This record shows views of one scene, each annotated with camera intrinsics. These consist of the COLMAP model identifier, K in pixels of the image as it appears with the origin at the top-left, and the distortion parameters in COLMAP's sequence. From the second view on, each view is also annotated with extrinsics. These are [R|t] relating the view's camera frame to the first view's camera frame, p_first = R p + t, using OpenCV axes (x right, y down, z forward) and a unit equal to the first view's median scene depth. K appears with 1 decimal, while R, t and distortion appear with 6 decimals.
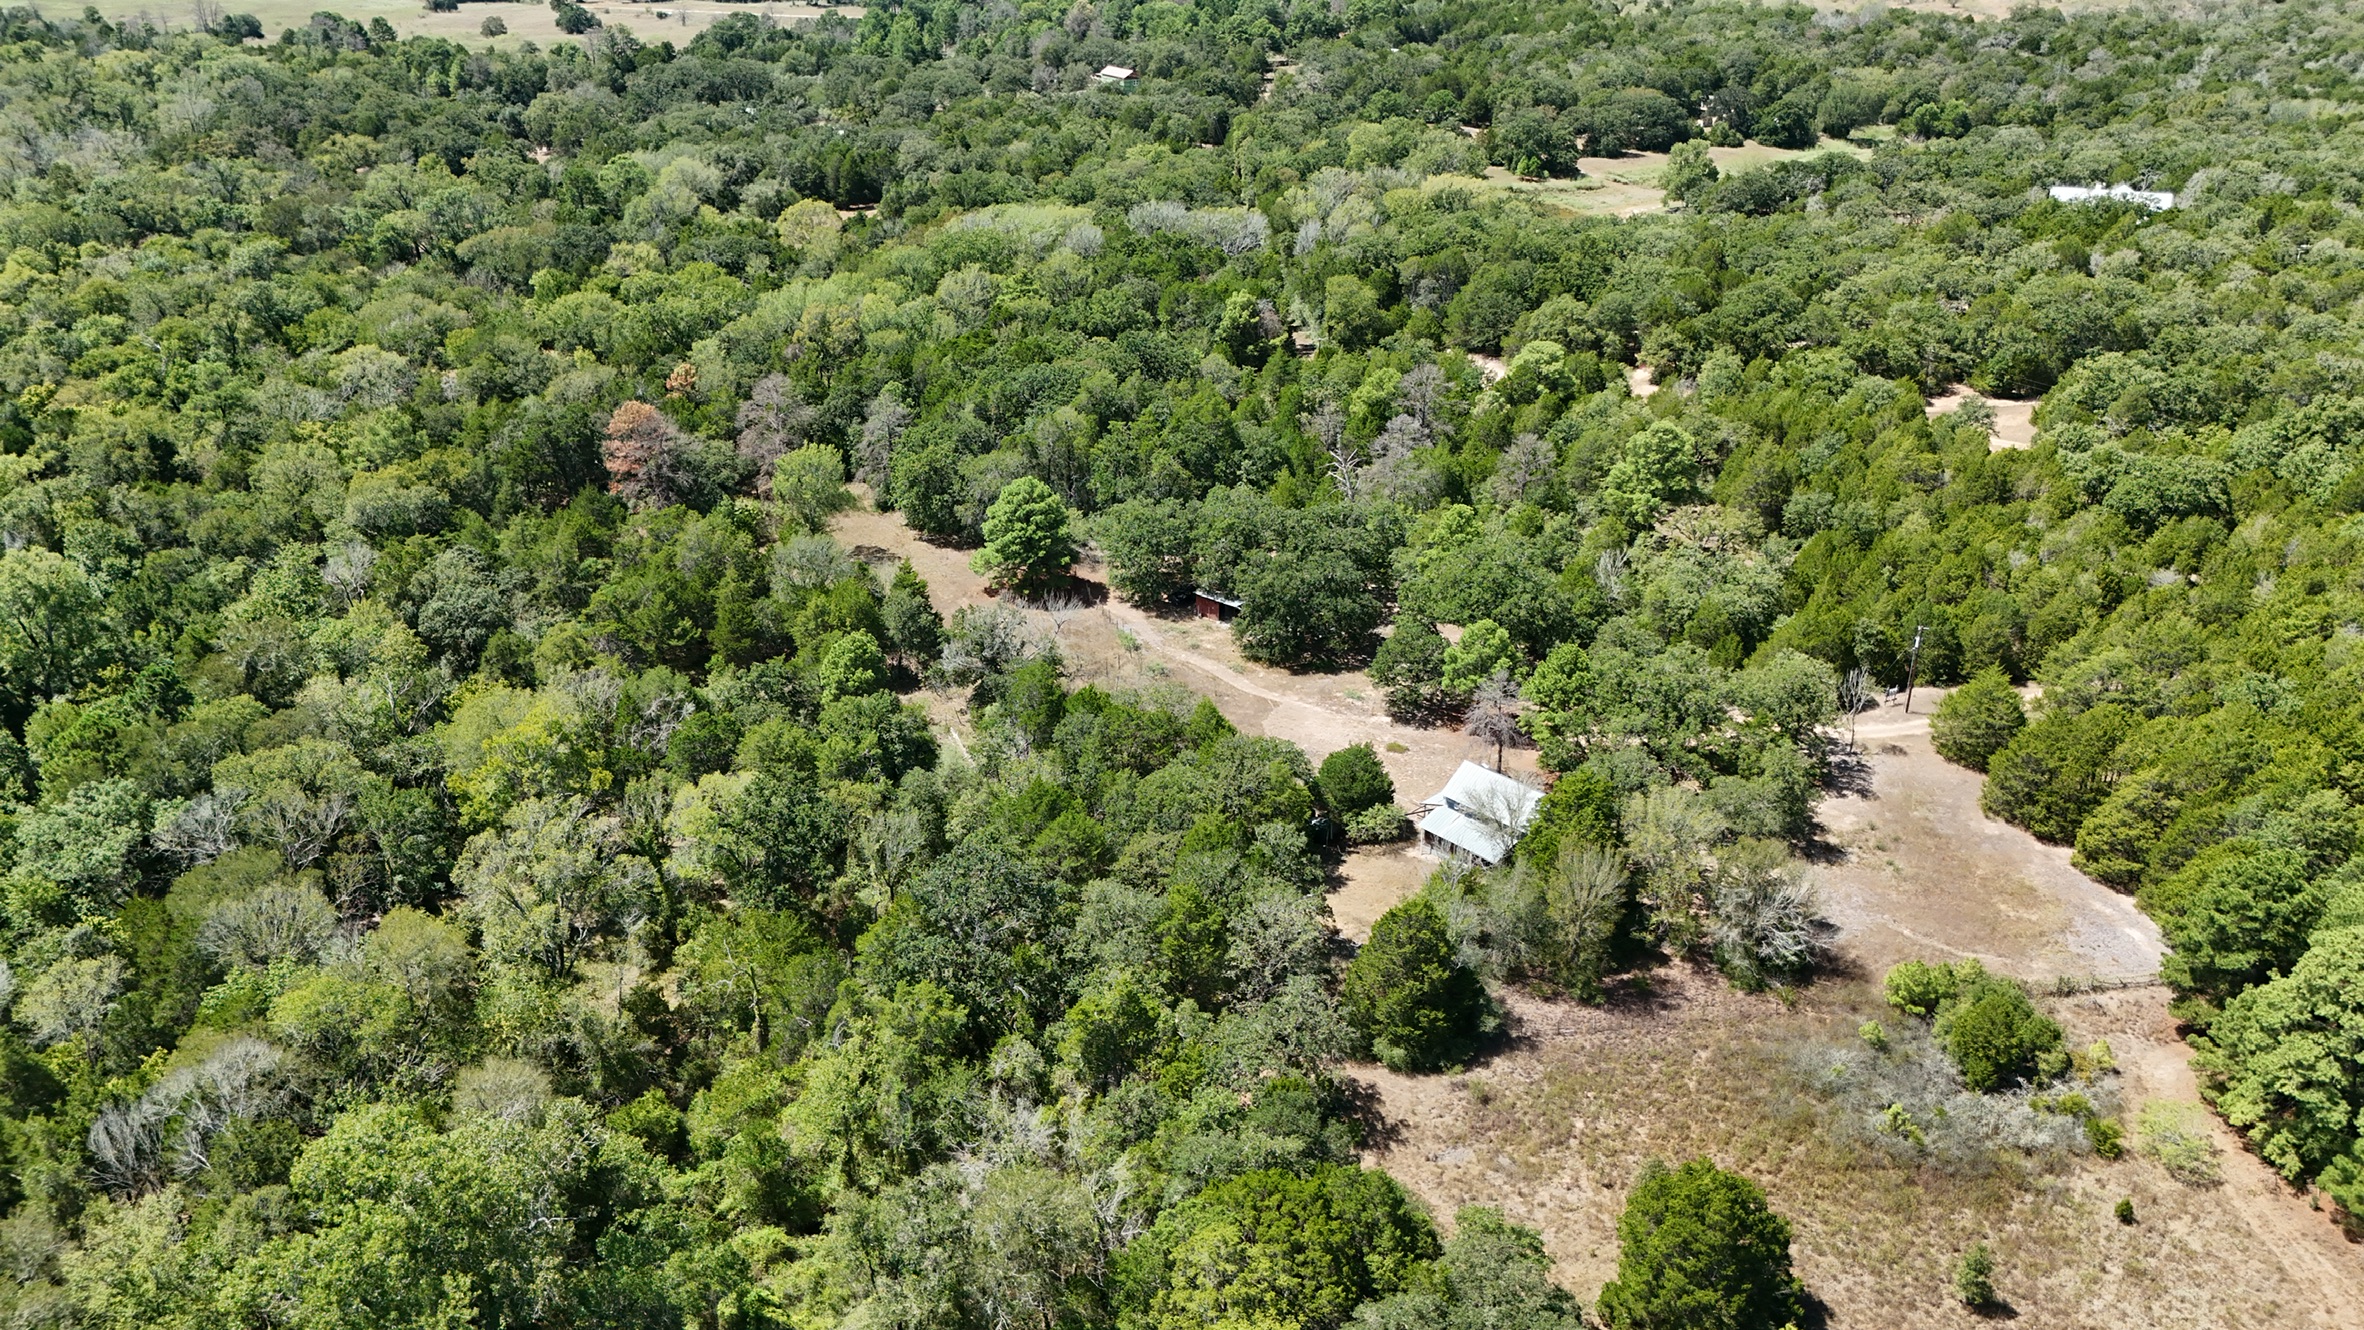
lens RADIAL K [[1782.8, 0, 1182.0], [0, 1782.8, 665.0], [0, 0, 1]] dist [0.162049, -0.456664]
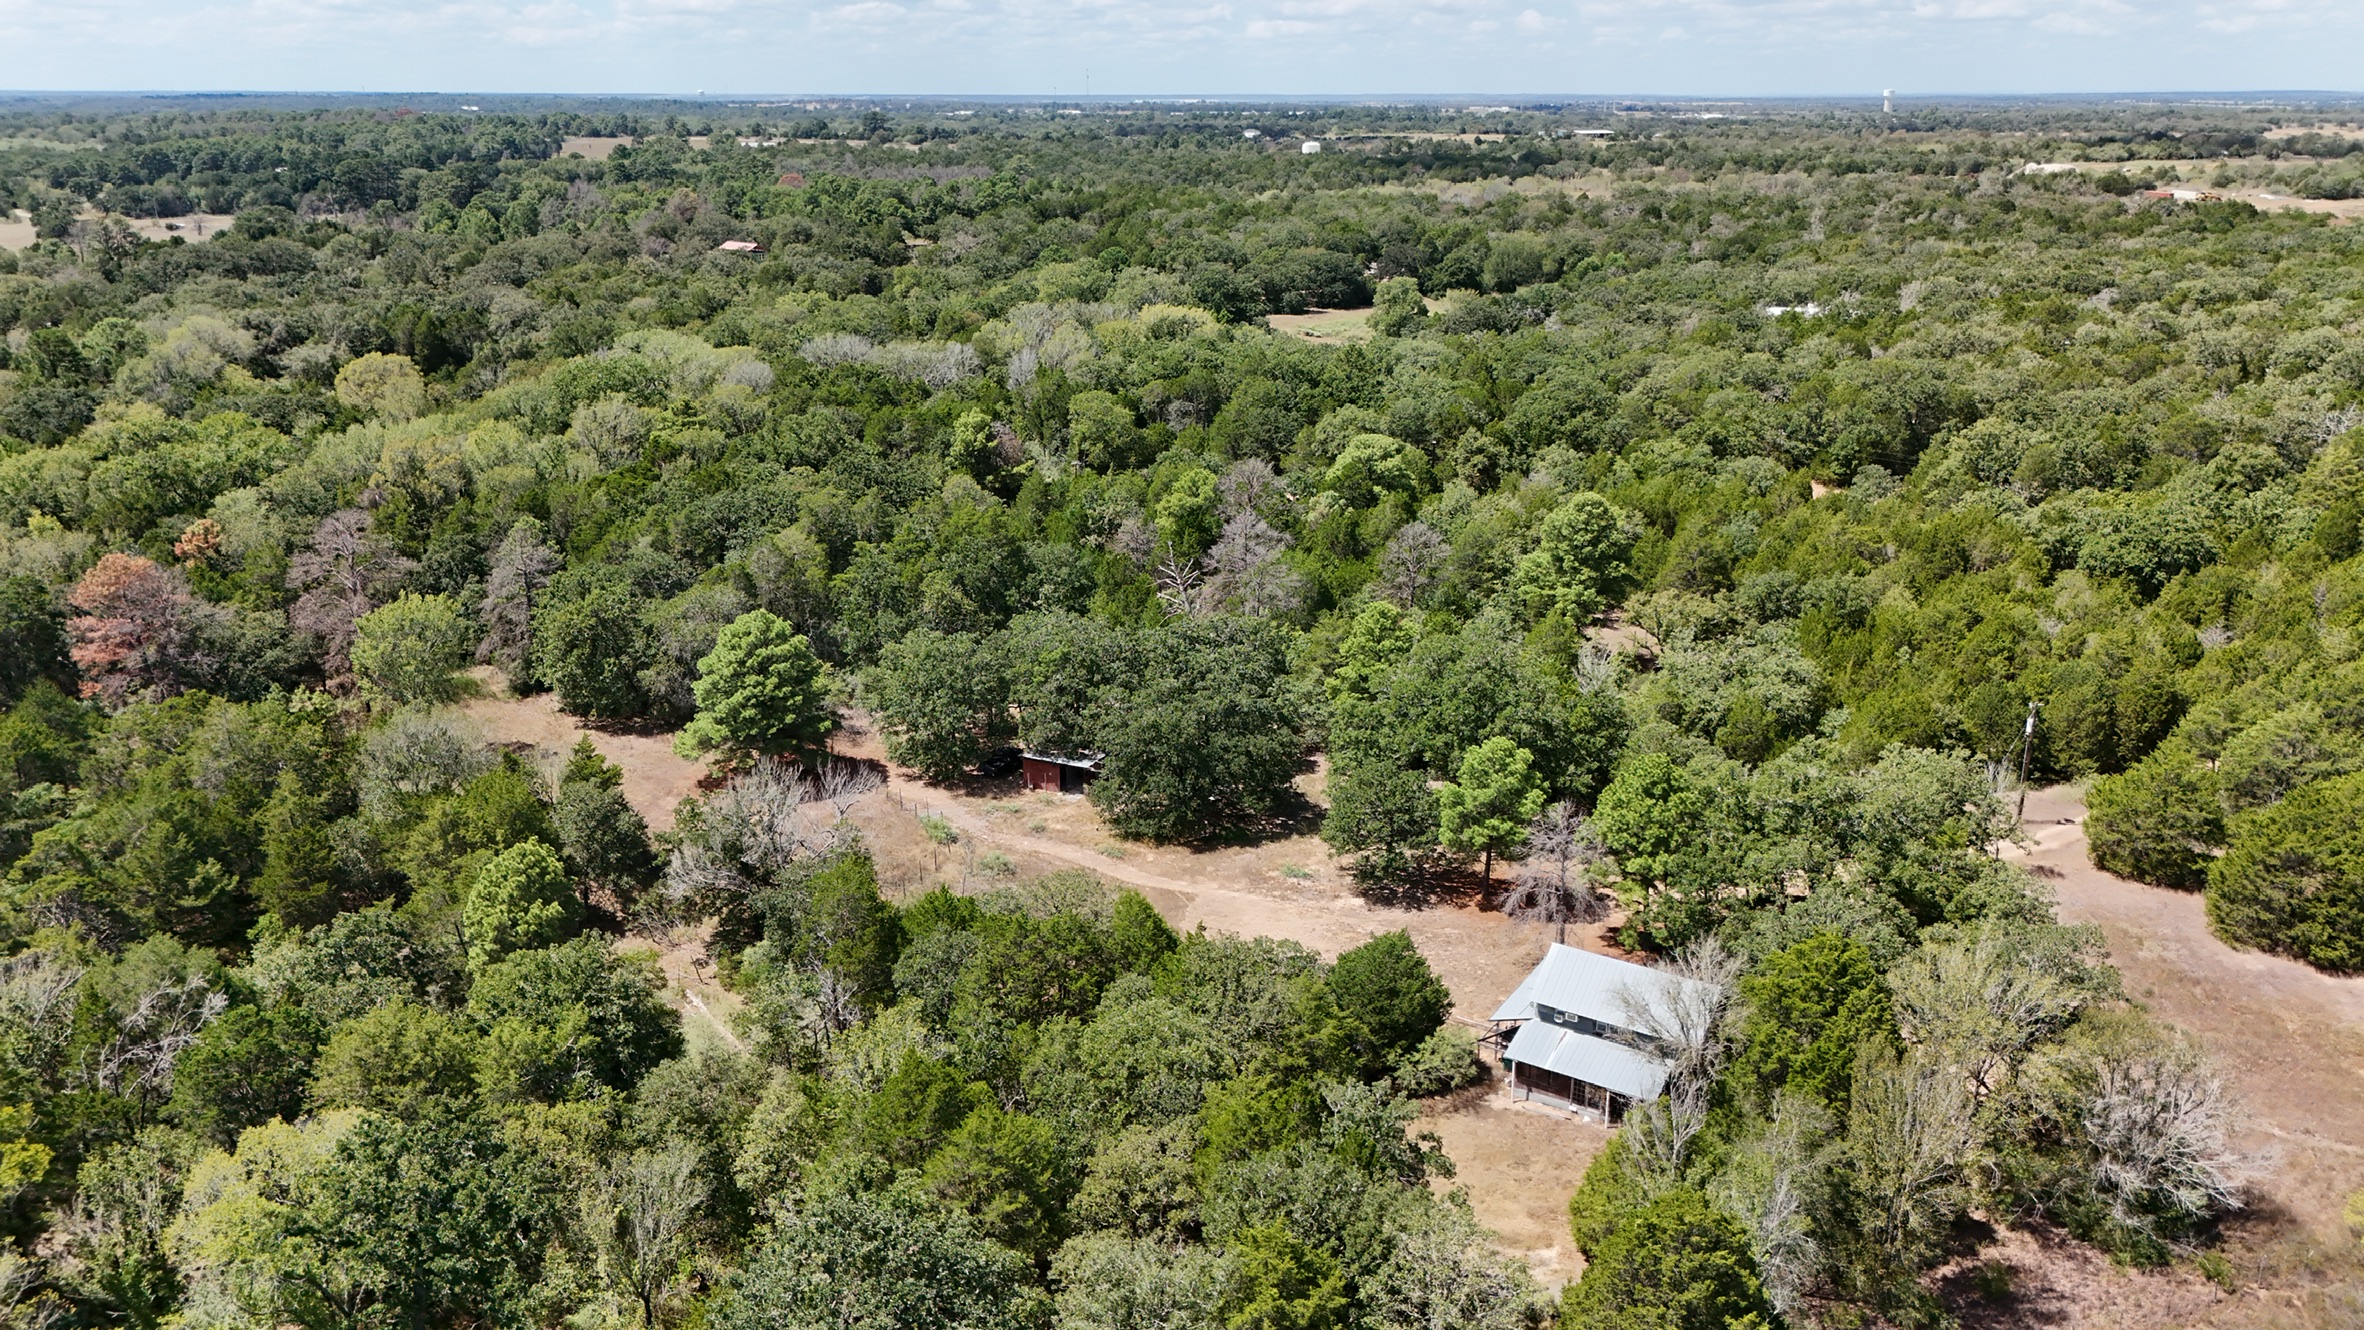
lens RADIAL K [[1746.5, 0, 1191.0], [0, 1746.5, 675.4], [0, 0, 1]] dist [0.079315, -0.085283]
pose [[0.970378, -0.072365, 0.230499, -0.082908], [0.101510, 0.987908, -0.117190, 0.015094], [-0.219231, 0.137117, 0.965990, 0.320732]]
